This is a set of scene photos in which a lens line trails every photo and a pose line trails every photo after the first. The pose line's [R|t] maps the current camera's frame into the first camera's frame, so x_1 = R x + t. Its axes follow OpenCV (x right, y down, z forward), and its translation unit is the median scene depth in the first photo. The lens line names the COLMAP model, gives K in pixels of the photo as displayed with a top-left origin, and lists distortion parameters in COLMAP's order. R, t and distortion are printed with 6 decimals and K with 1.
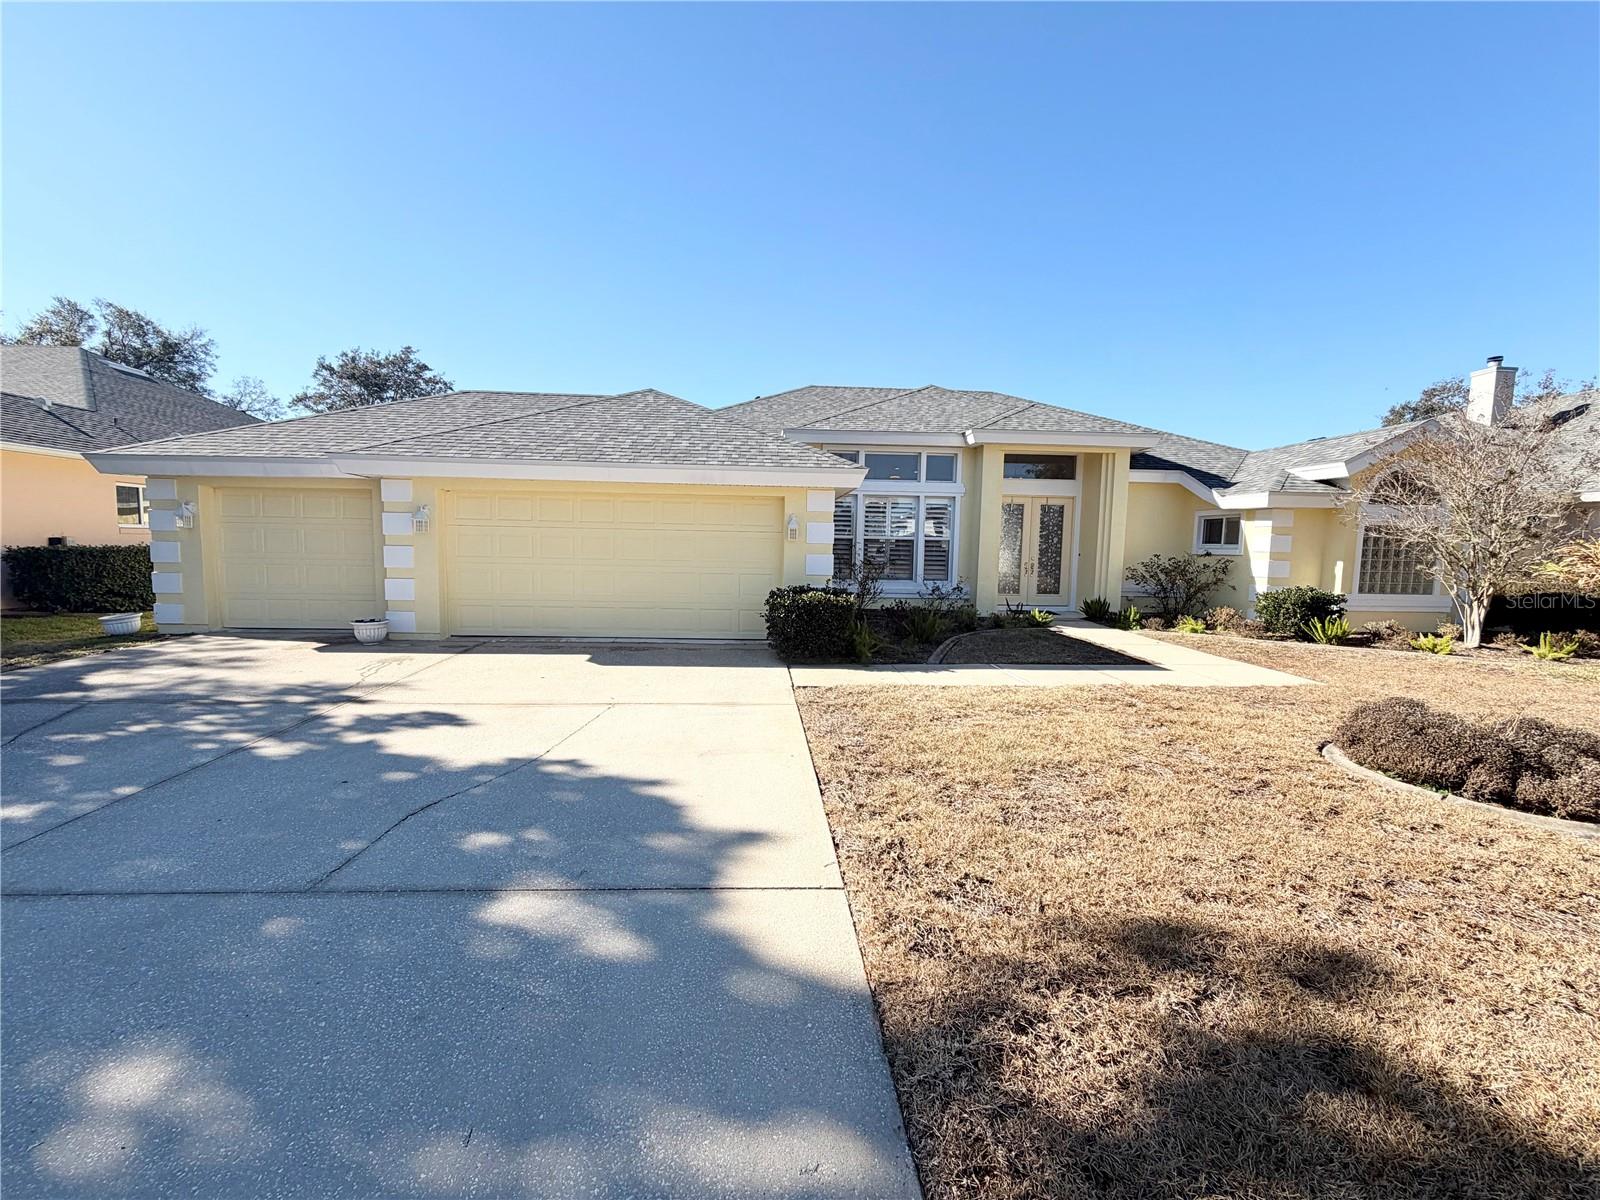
lens RADIAL K [[643.7, 0, 800.0], [0, 643.7, 600.0], [0, 0, 1]] dist [-0.000483, -0.000062]
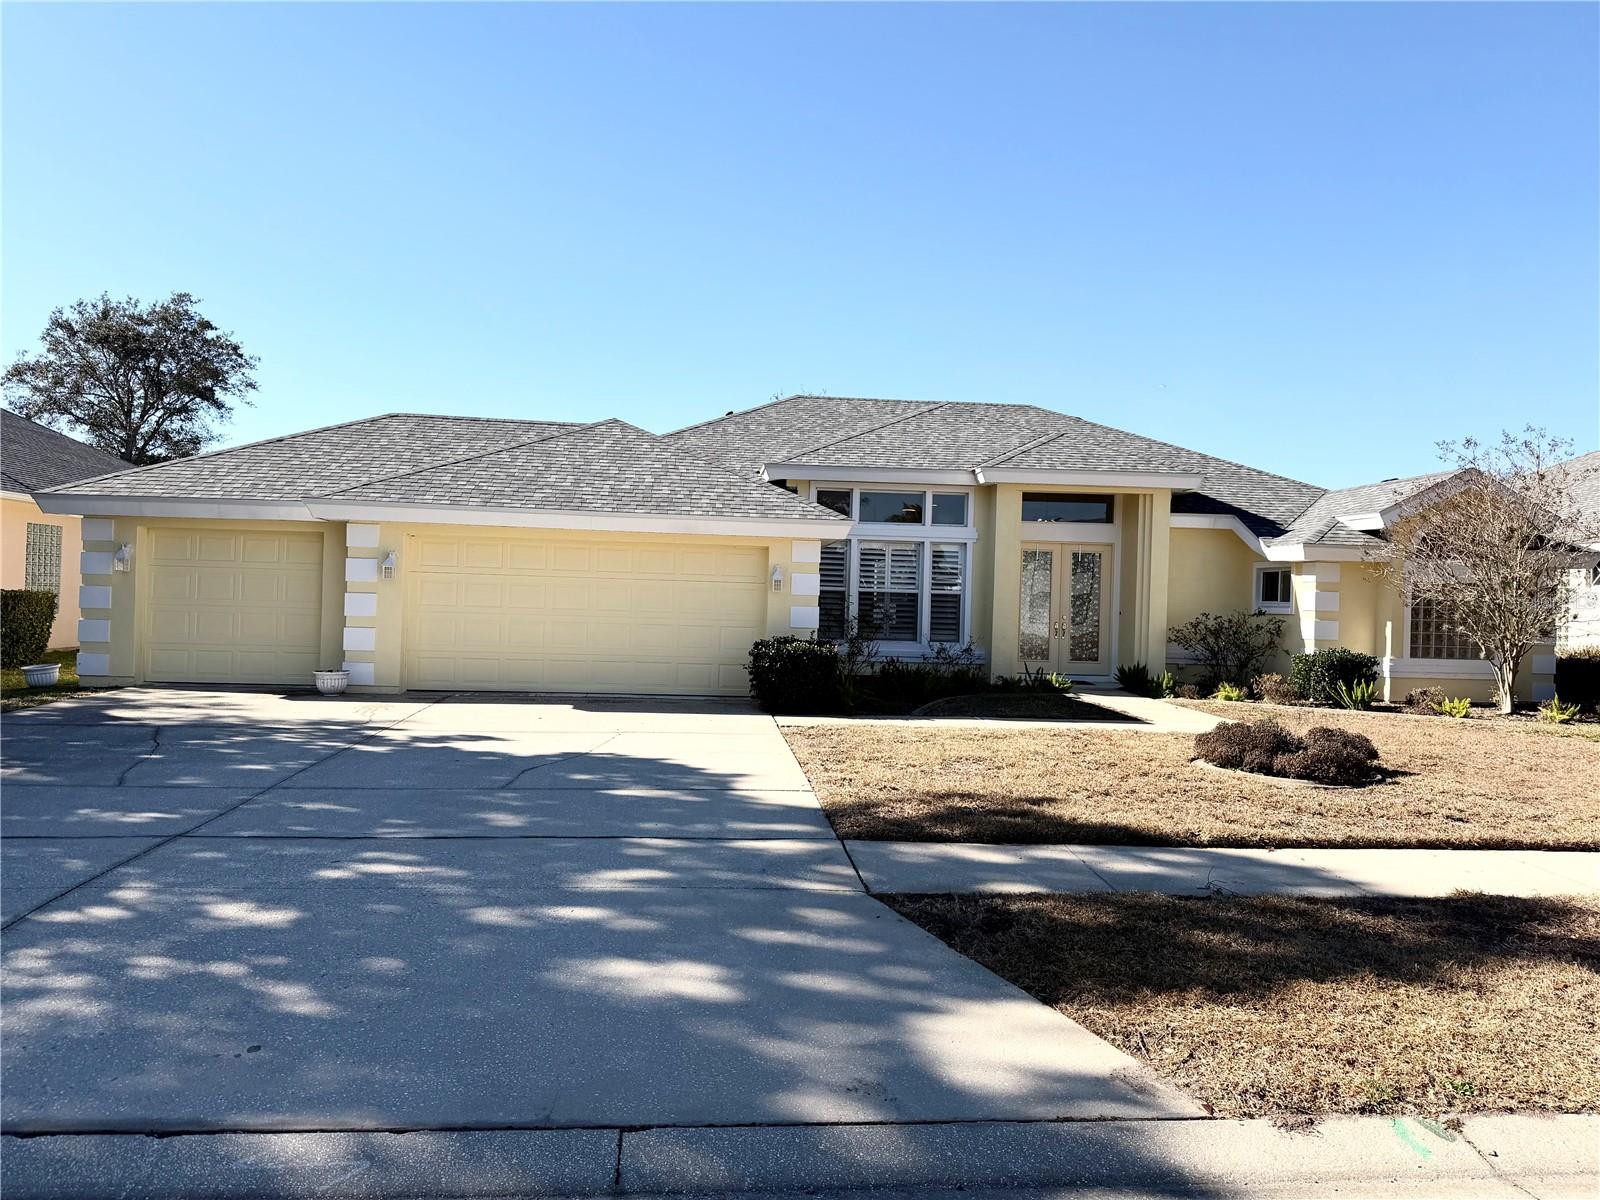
lens RADIAL K [[1125.6, 0, 810.1], [0, 1125.6, 605.7], [0, 0, 1]] dist [0.096752, -0.131951]
pose [[0.999496, 0.009806, 0.030206, -0.009532], [-0.007266, 0.996516, -0.083081, 0.054068], [-0.030915, 0.082820, 0.996085, -0.539076]]
